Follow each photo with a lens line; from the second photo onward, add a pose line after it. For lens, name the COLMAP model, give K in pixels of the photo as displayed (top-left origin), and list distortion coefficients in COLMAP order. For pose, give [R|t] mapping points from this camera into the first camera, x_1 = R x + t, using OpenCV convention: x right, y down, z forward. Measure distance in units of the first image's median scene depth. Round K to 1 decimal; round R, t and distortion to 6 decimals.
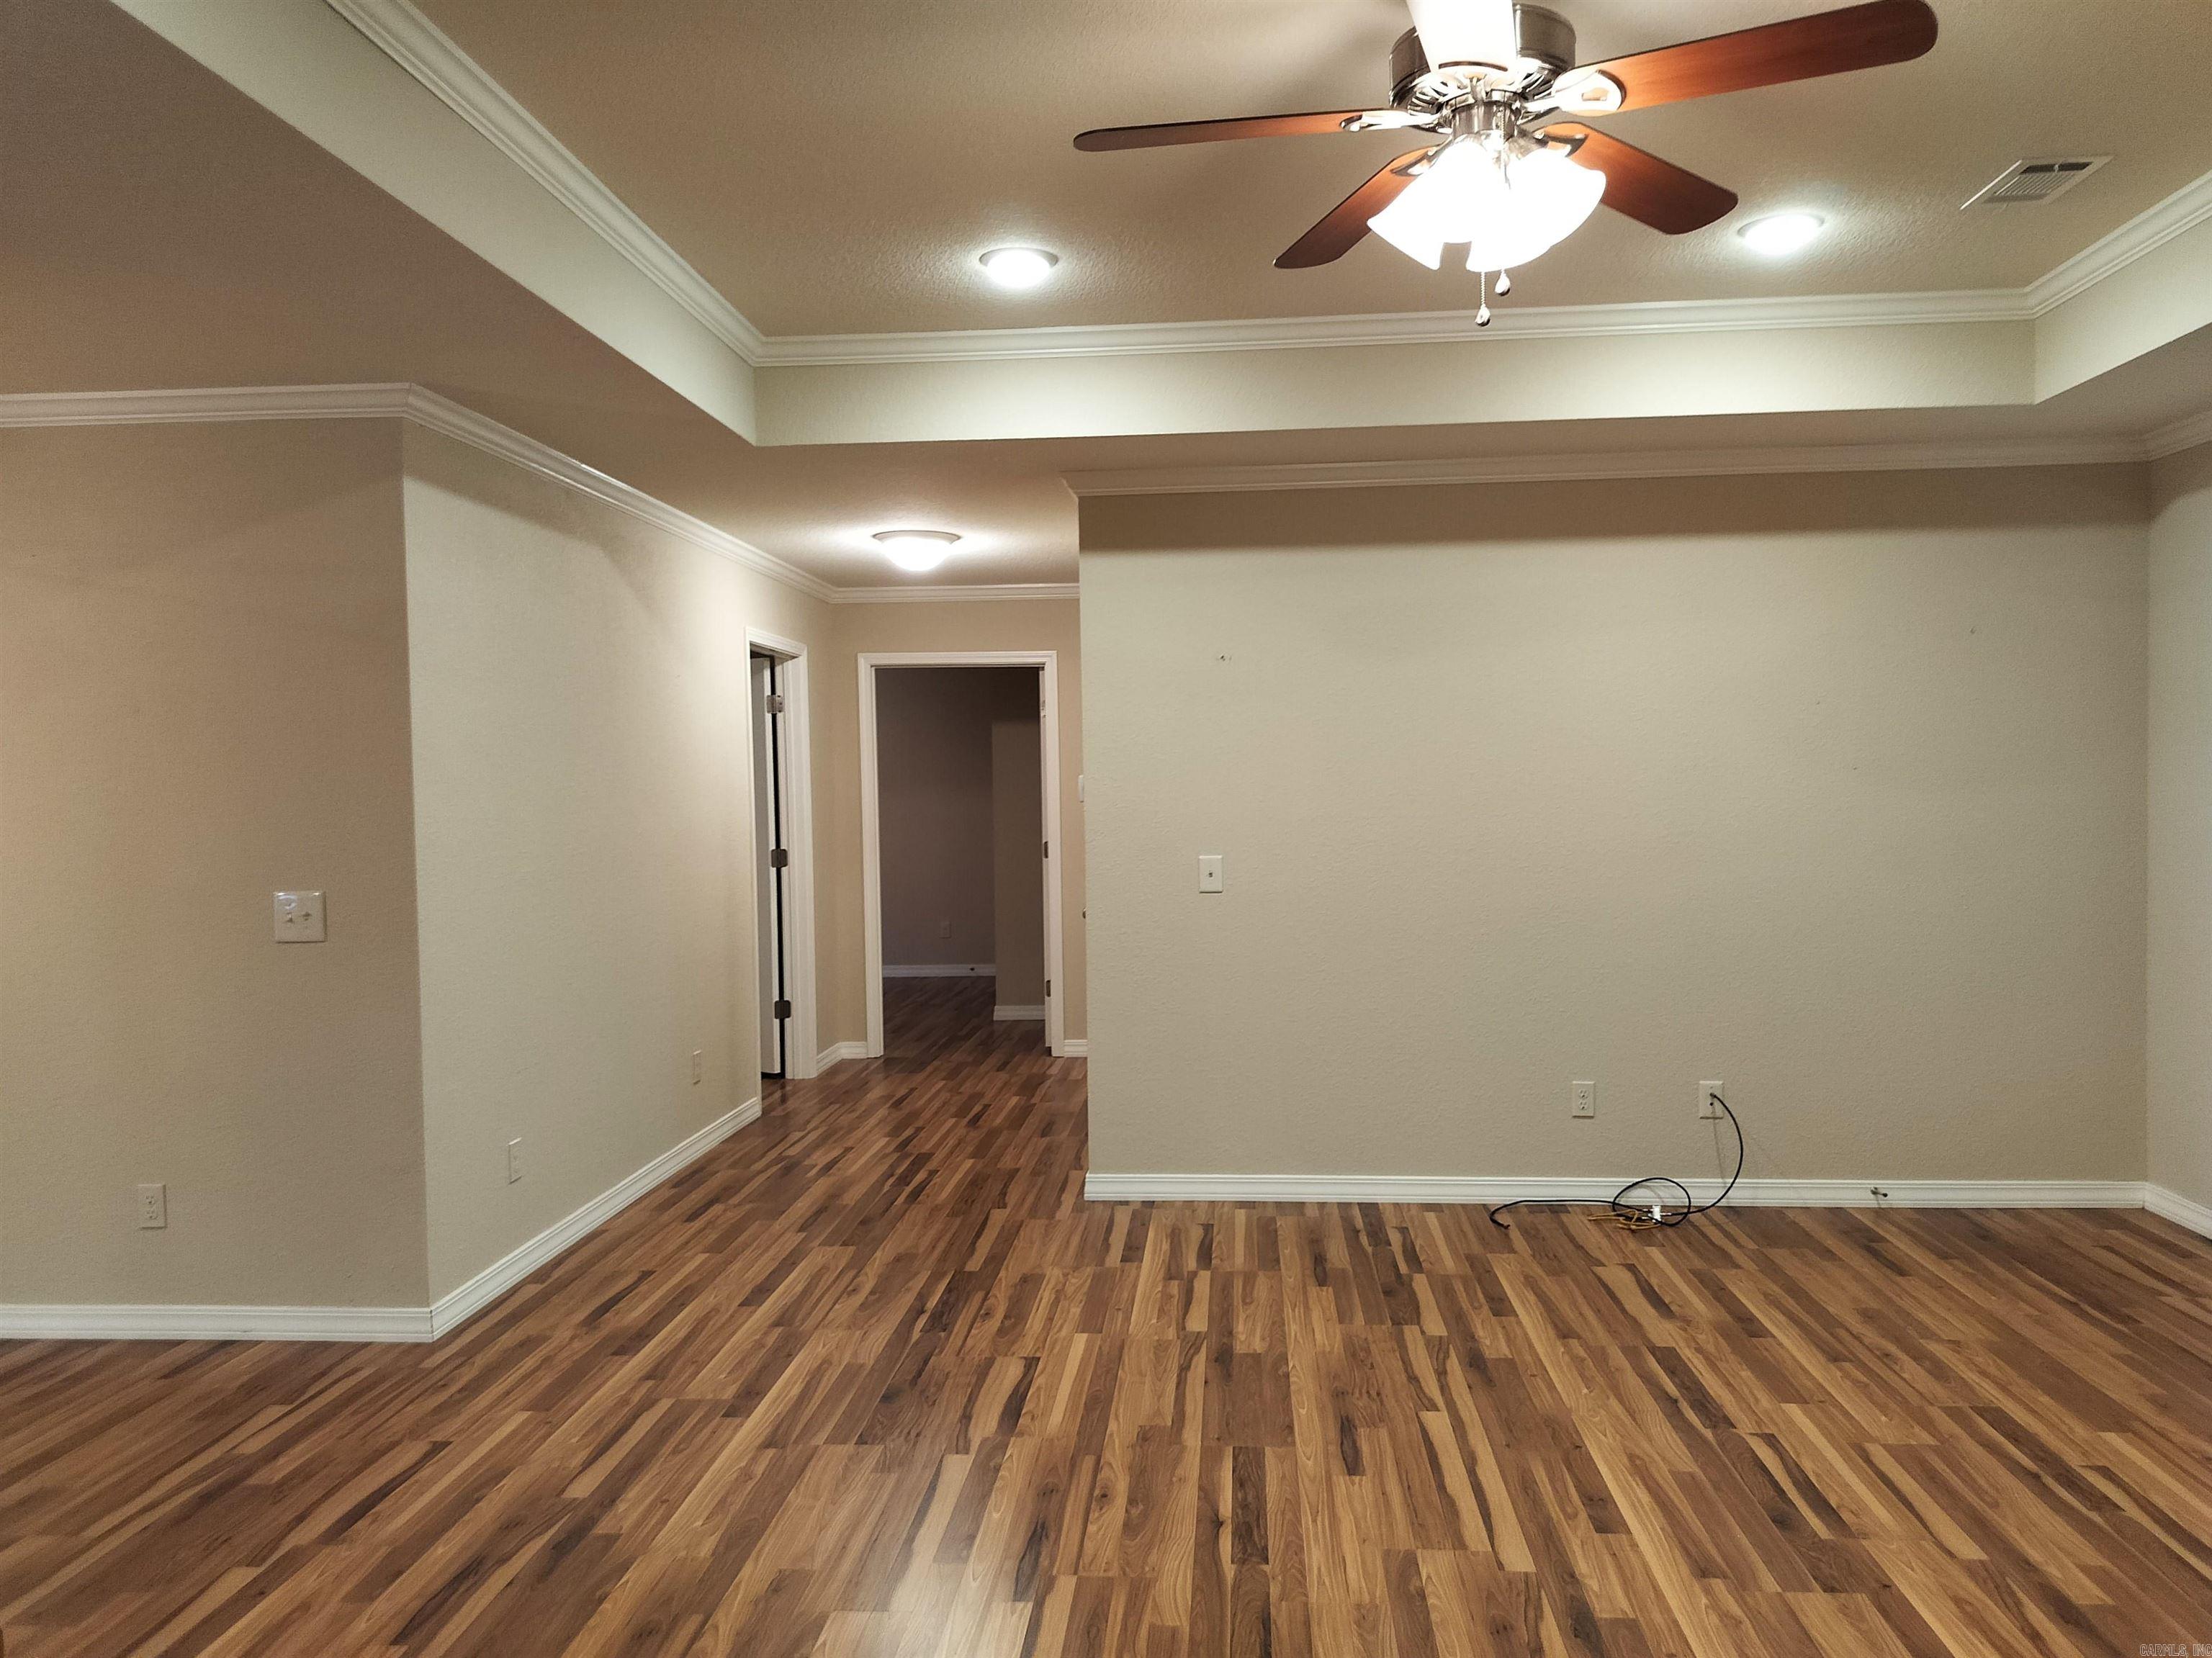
lens RADIAL K [[1581.3, 0, 1144.0], [0, 1581.3, 826.2], [0, 0, 1]] dist [0.079350, -0.089384]
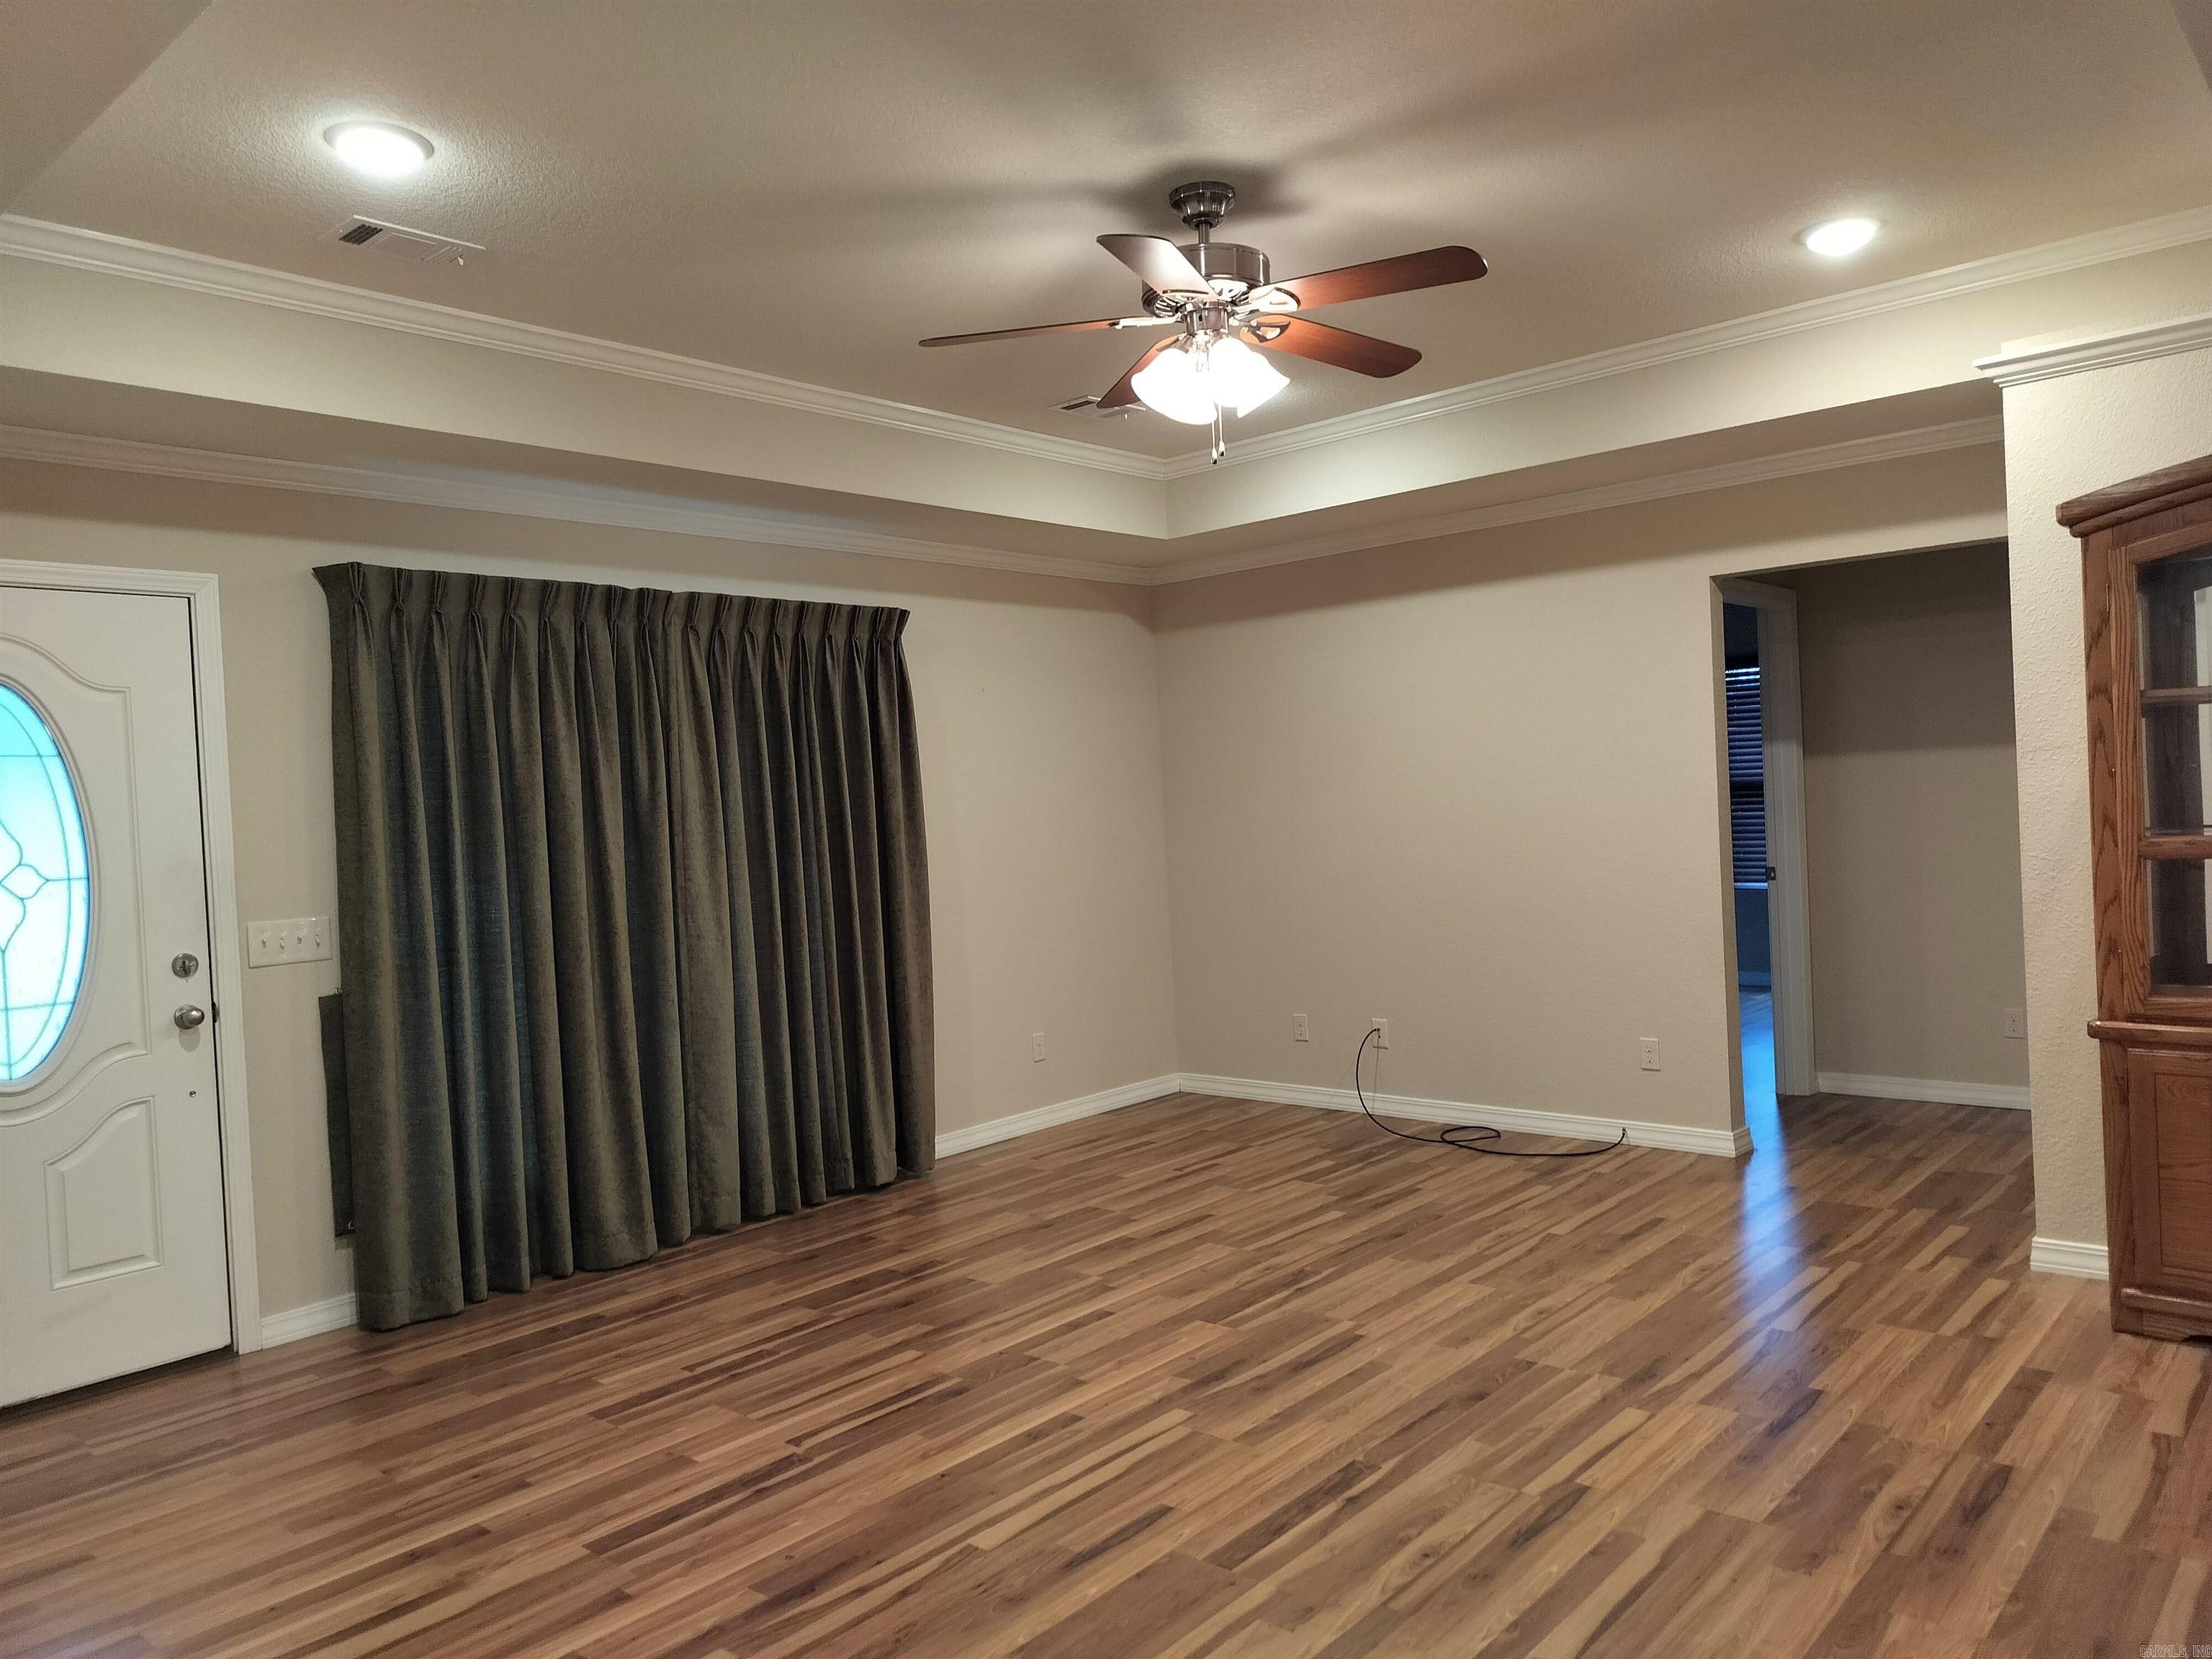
lens RADIAL K [[1552.0, 0, 1079.8], [0, 1552.0, 828.2], [0, 0, 1]] dist [0.042319, -0.034409]
pose [[-0.776248, 0.044288, 0.628870, -0.391463], [0.079472, 0.996446, 0.027922, -0.030736], [-0.625399, 0.071651, -0.777009, 1.549268]]
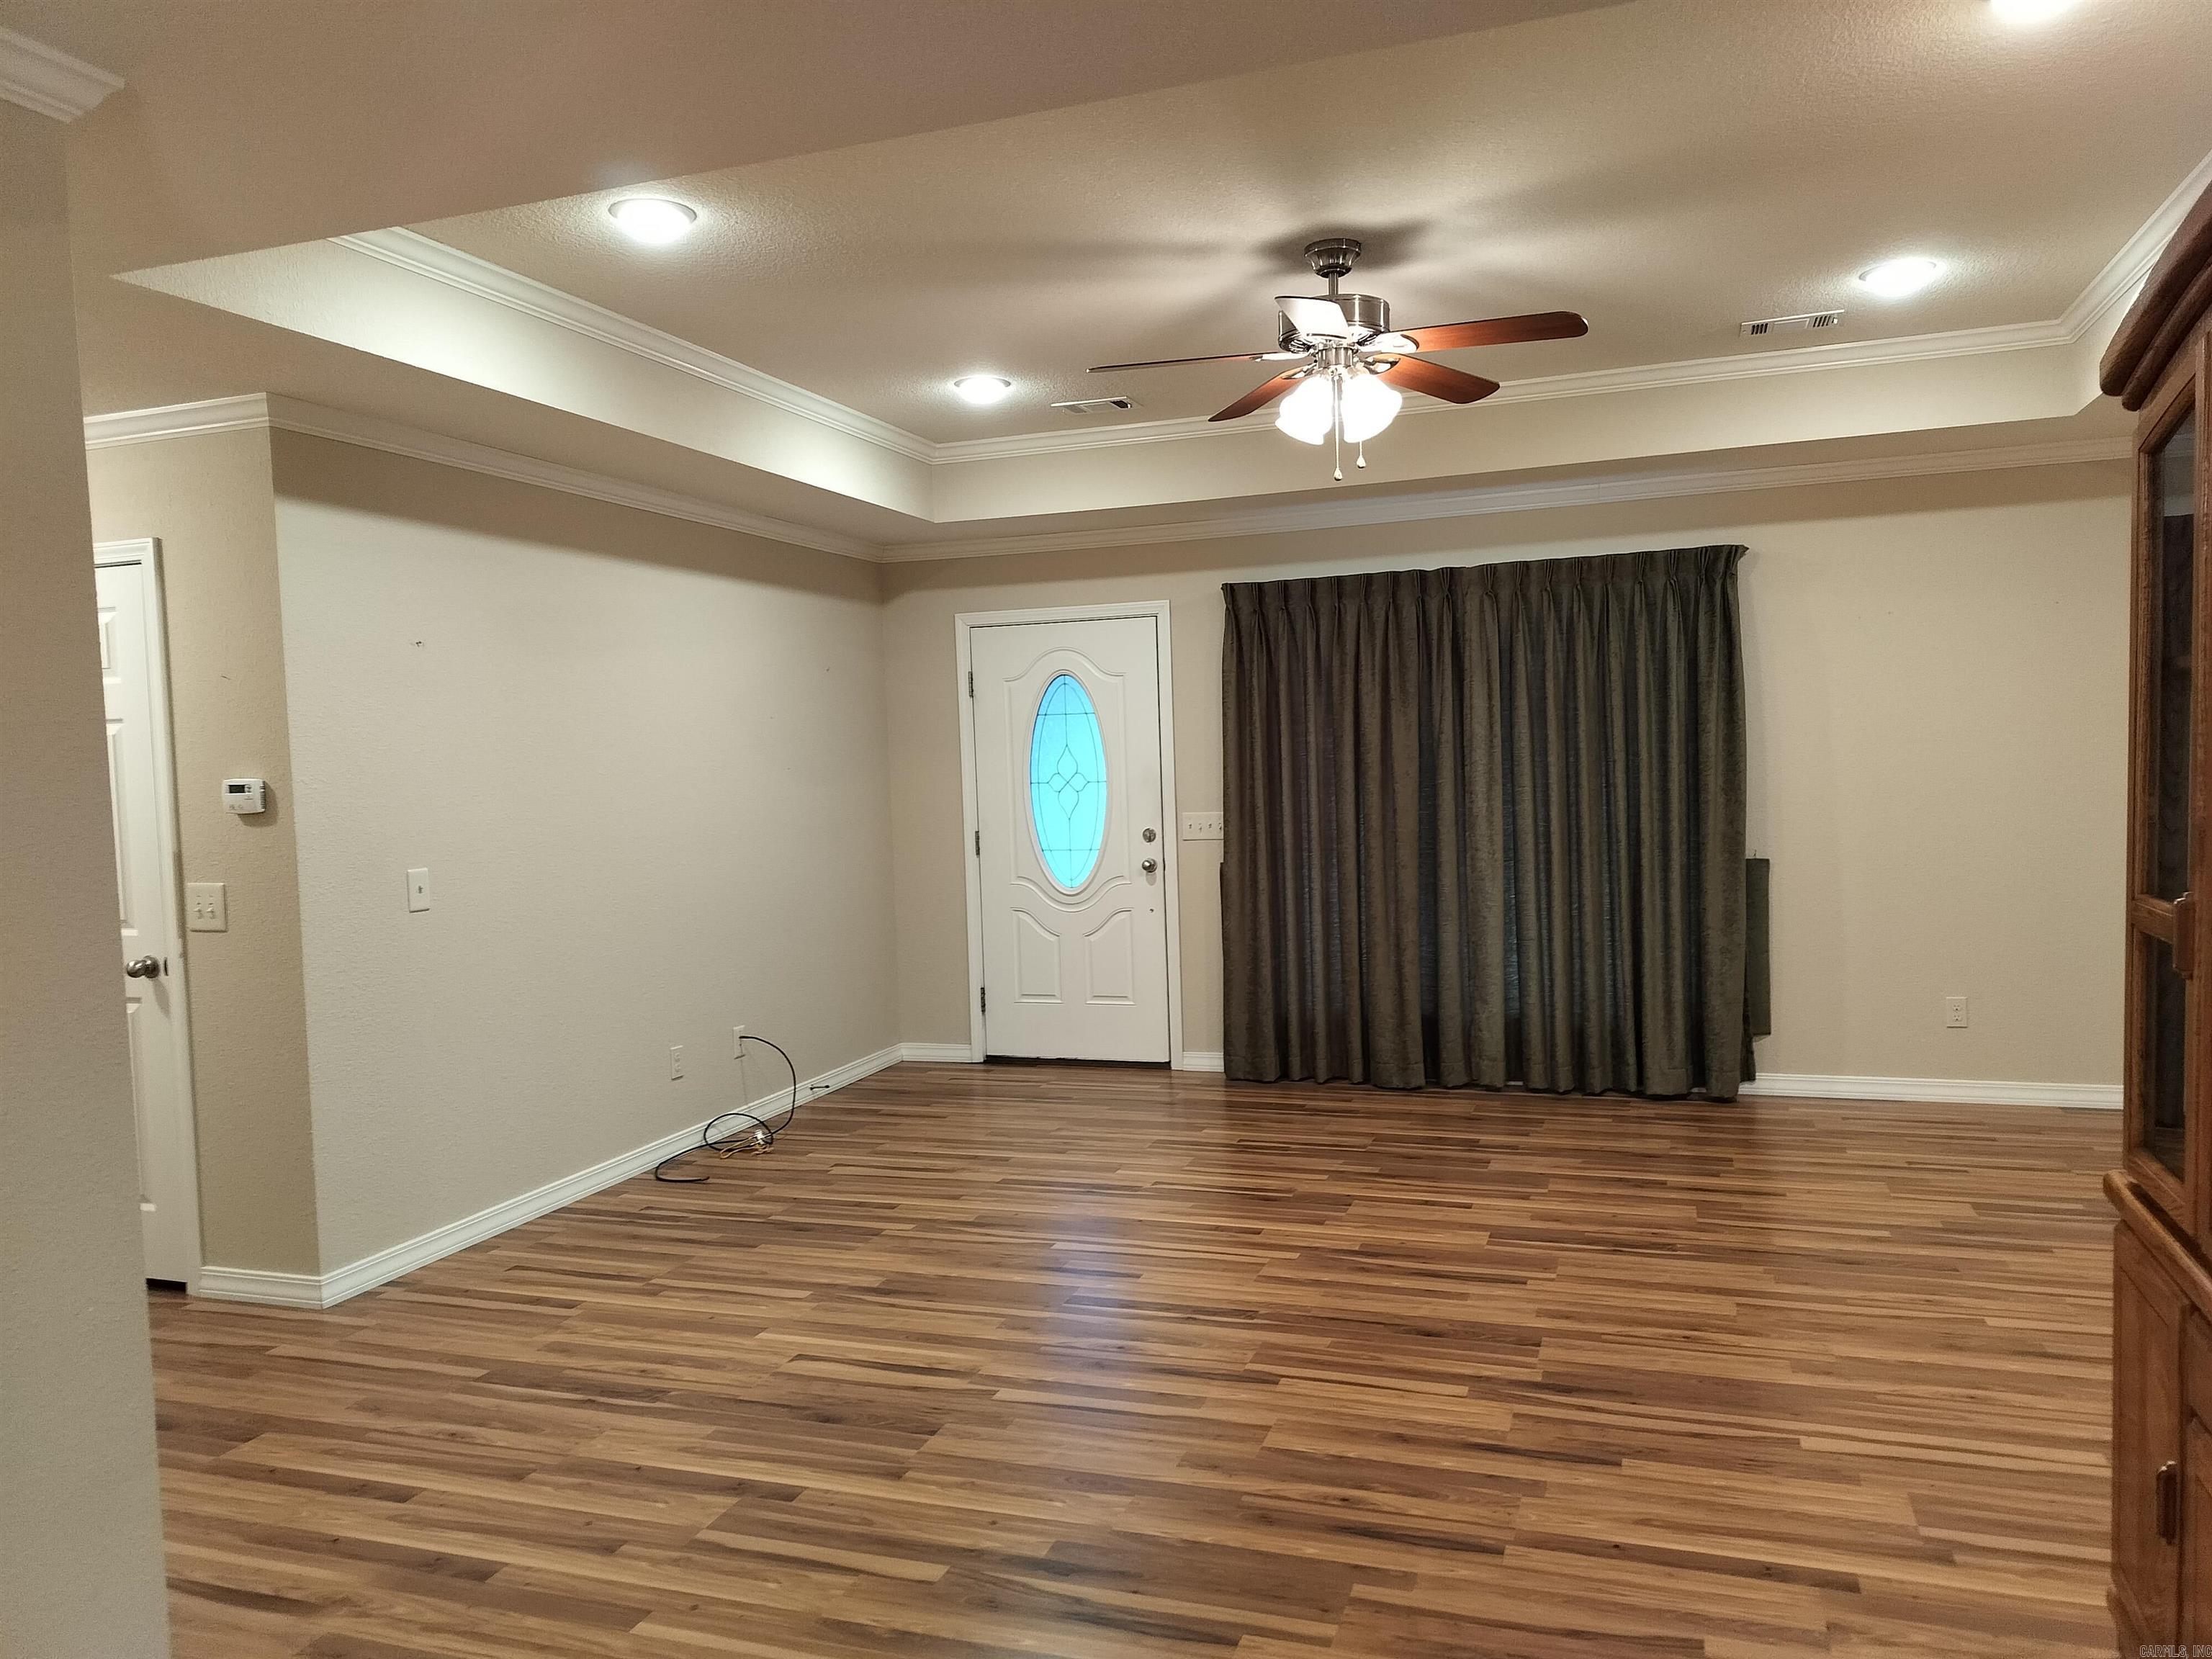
lens RADIAL K [[1519.4, 0, 1118.2], [0, 1519.4, 820.3], [0, 0, 1]] dist [0.065000, -0.080920]
pose [[0.275416, -0.035393, 0.960673, -0.991741], [0.053265, 0.998349, 0.021510, -0.011151], [-0.959848, 0.045246, 0.276847, 0.569402]]
